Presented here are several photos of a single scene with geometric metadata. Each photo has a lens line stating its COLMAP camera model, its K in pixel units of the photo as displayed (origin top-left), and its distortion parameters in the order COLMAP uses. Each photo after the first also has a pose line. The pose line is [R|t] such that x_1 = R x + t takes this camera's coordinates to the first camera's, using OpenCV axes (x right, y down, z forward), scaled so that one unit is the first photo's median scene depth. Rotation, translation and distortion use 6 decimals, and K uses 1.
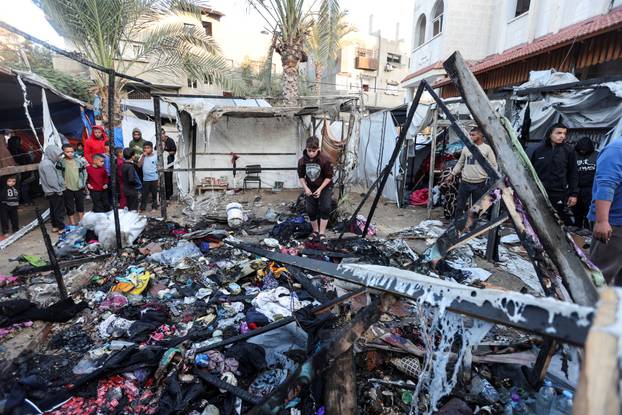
lens RADIAL K [[290.1, 0, 311.0], [0, 290.1, 207.5], [0, 0, 1]] dist [-0.068732, 0.025126]
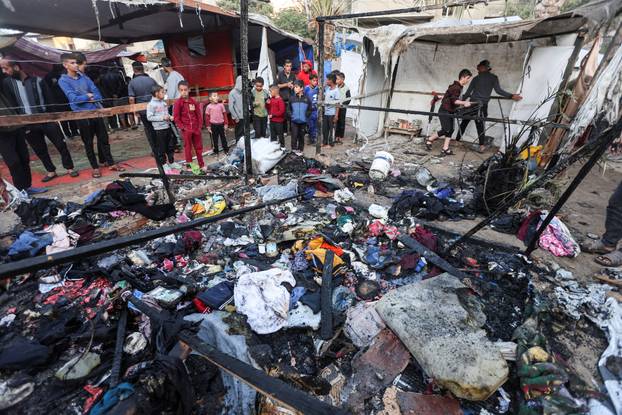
lens RADIAL K [[284.2, 0, 311.0], [0, 284.2, 207.5], [0, 0, 1]] dist [-0.068505, 0.023496]
pose [[0.676706, 0.303818, -0.670645, 0.160524], [-0.166511, 0.950441, 0.262556, -0.036646], [0.717177, -0.066004, 0.693758, 0.238077]]
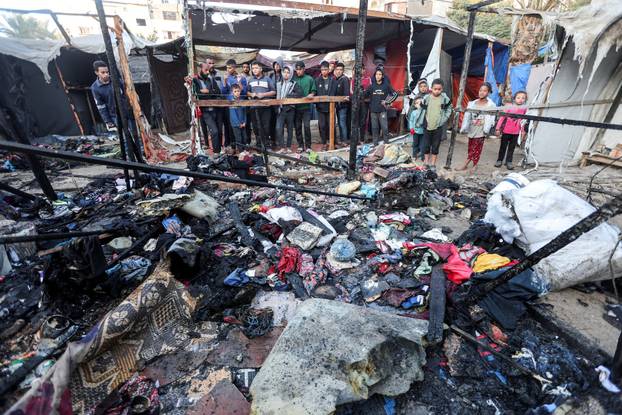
lens RADIAL K [[290.1, 0, 311.0], [0, 290.1, 207.5], [0, 0, 1]] dist [-0.068732, 0.025126]
pose [[0.038371, 0.370997, -0.927841, 0.257269], [-0.234711, 0.905894, 0.352515, -0.050591], [0.971308, 0.204248, 0.121837, 0.442433]]
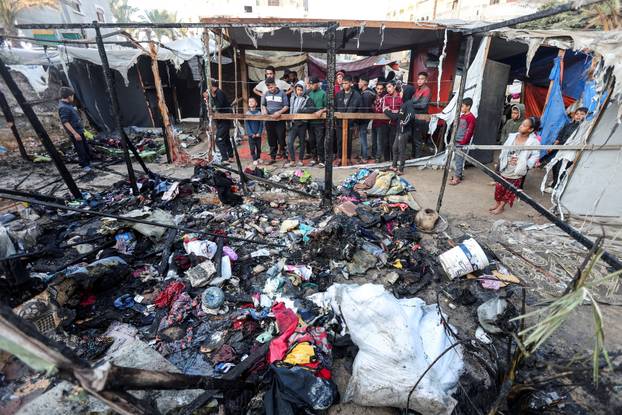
lens RADIAL K [[290.1, 0, 311.0], [0, 290.1, 207.5], [0, 0, 1]] dist [-0.068732, 0.025126]
pose [[-0.274525, 0.401082, -0.873939, 0.204844], [-0.240485, 0.851338, 0.466251, -0.201672], [0.931023, 0.338166, -0.137260, 0.665398]]
